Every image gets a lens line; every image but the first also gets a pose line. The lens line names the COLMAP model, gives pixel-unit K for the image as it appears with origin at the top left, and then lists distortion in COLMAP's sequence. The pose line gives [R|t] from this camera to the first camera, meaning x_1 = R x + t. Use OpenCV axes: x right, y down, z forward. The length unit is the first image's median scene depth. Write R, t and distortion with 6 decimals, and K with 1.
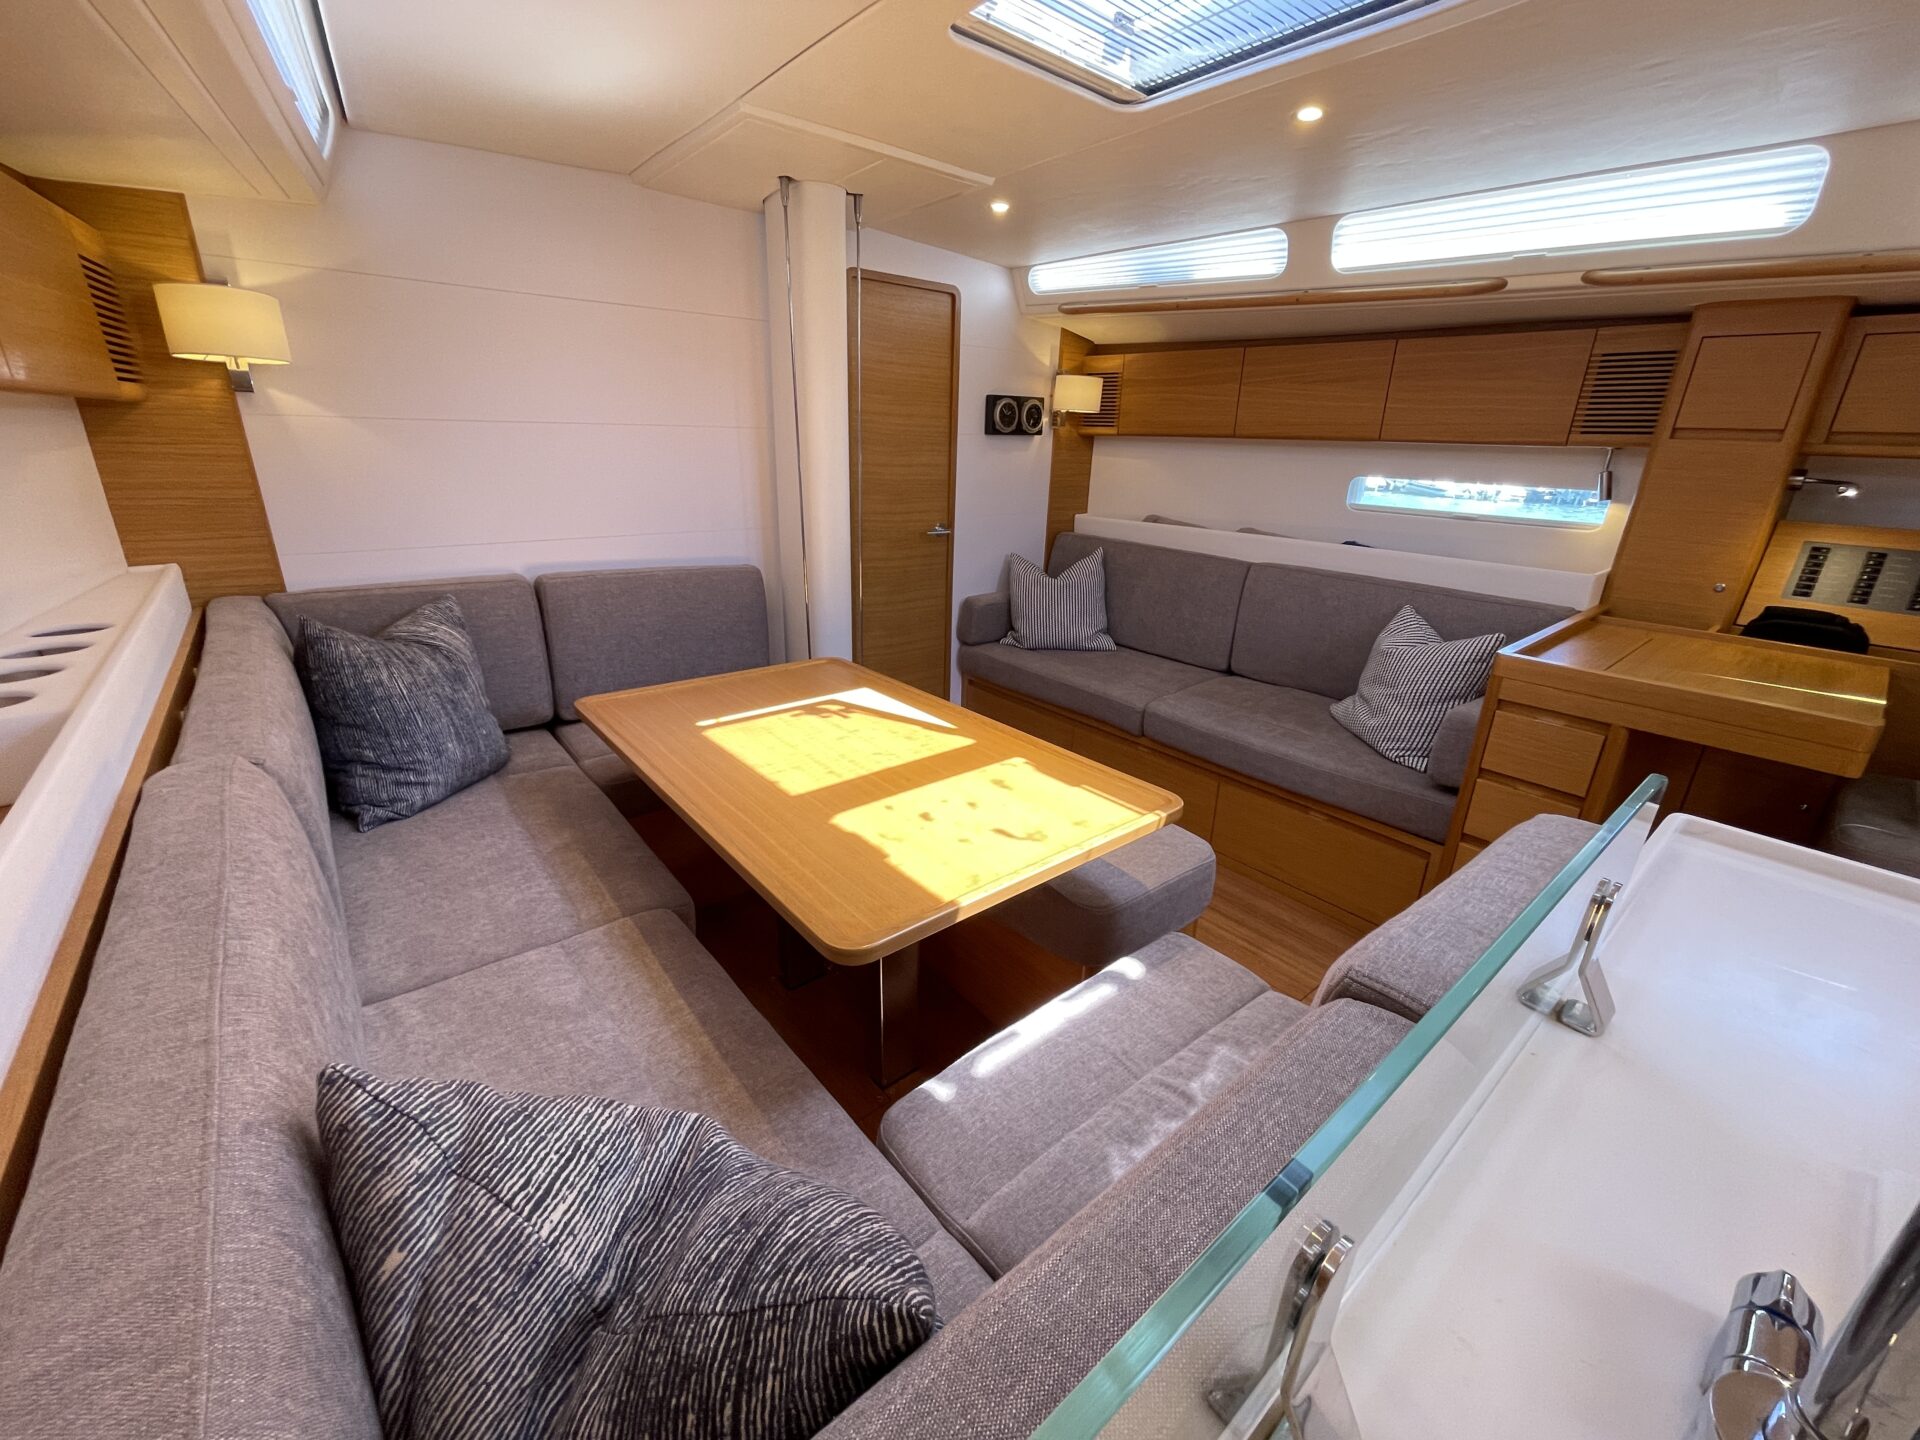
lens RADIAL K [[776.8, 0, 960.0], [0, 776.8, 720.0], [0, 0, 1]] dist [-0.003604, 0.000112]
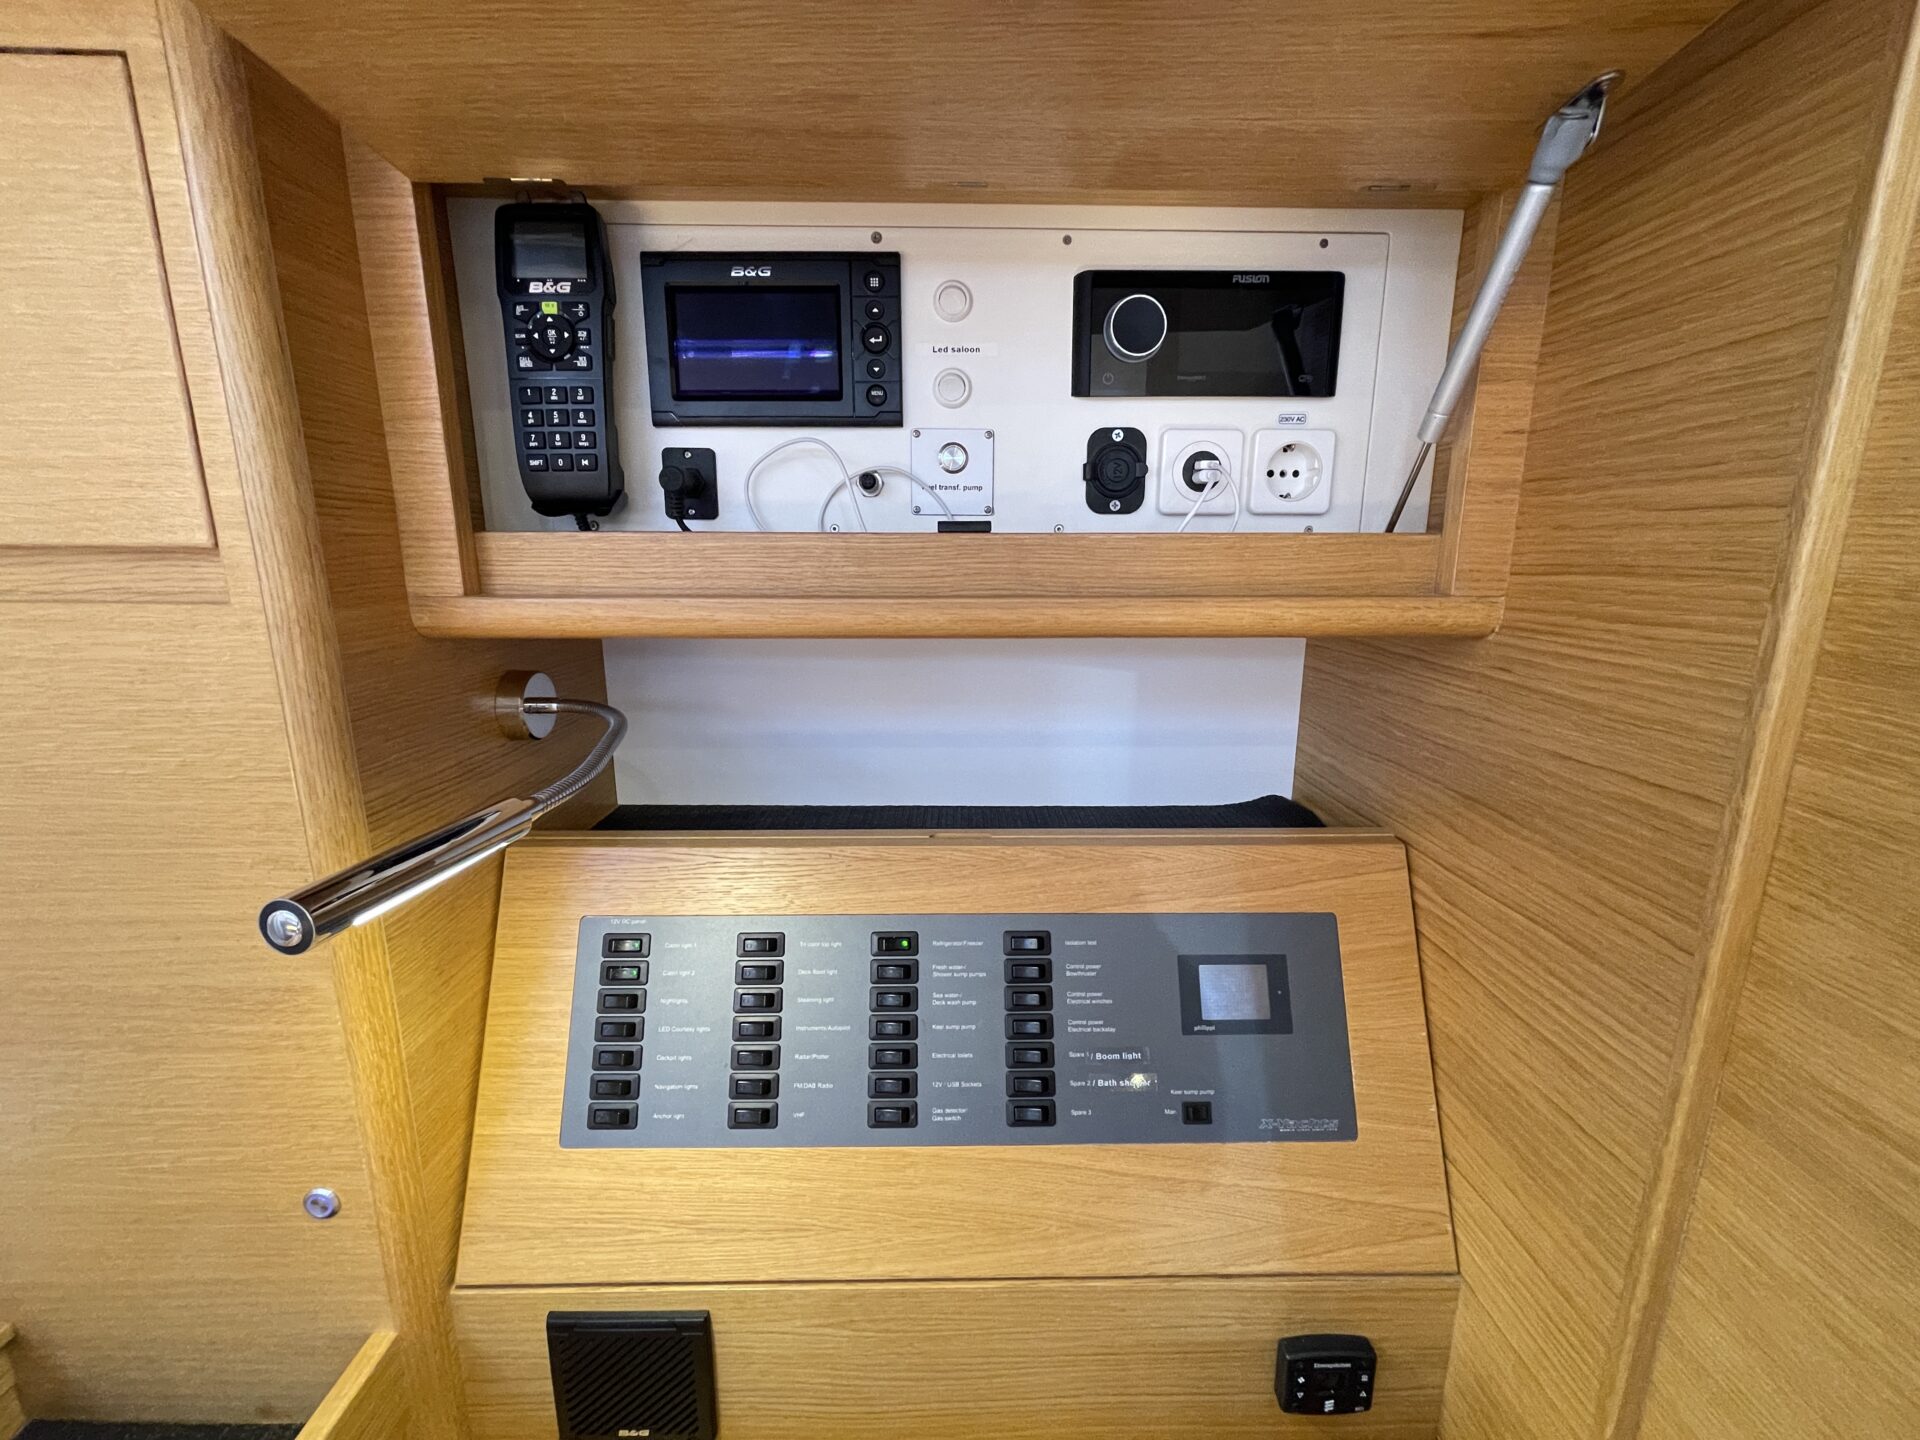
lens RADIAL K [[776.8, 0, 960.0], [0, 776.8, 720.0], [0, 0, 1]] dist [-0.003604, 0.000112]
pose [[0.628439, -0.186107, 0.755267, 0.975578], [0.278836, 0.960328, 0.004624, -0.263527], [-0.726165, 0.207689, 0.655400, 0.696052]]
